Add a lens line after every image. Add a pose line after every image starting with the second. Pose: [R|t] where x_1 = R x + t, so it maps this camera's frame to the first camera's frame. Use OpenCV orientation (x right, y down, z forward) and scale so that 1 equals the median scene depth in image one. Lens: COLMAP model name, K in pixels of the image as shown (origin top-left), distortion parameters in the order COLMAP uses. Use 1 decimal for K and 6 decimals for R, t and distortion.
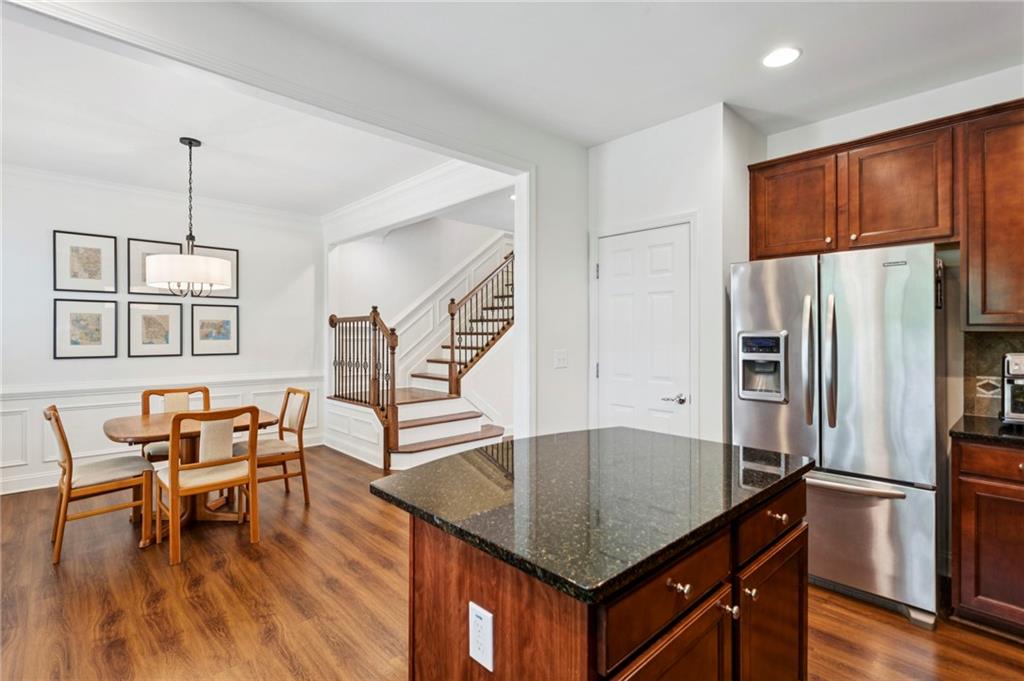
lens RADIAL K [[492.0, 0, 516.3], [0, 492.0, 339.6], [0, 0, 1]] dist [0.009050, -0.002317]
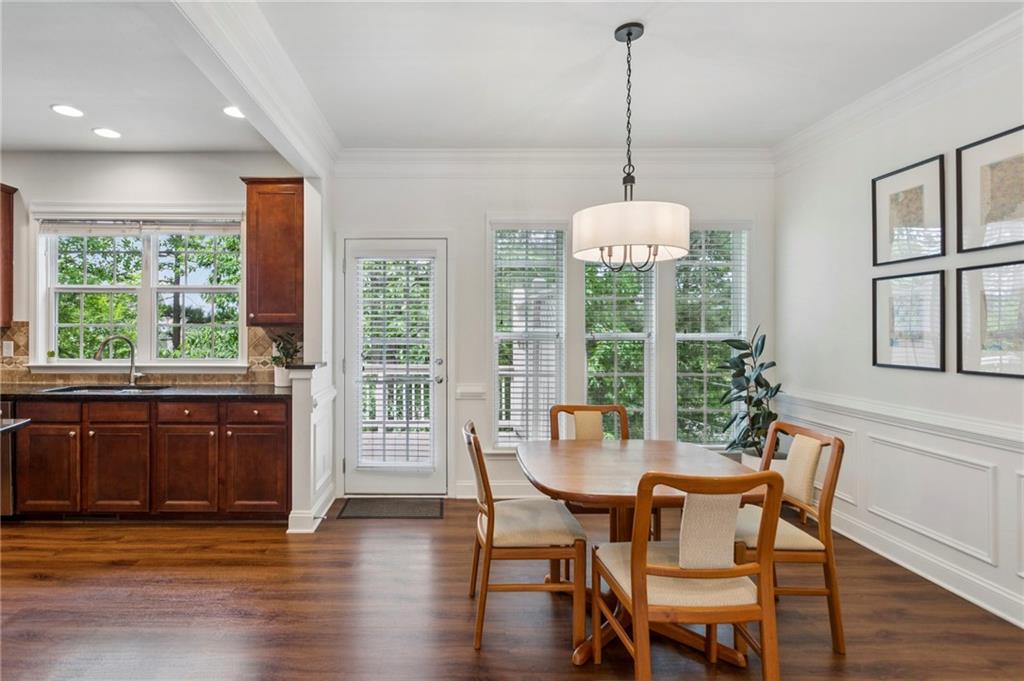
lens RADIAL K [[519.7, 0, 440.6], [0, 519.7, 331.1], [0, 0, 1]] dist [0.004307, 0.000851]
pose [[-0.696385, -0.003647, -0.717659, 0.007690], [-0.010522, 0.999931, 0.005129, -0.005088], [0.717592, 0.011123, -0.696375, 0.894818]]
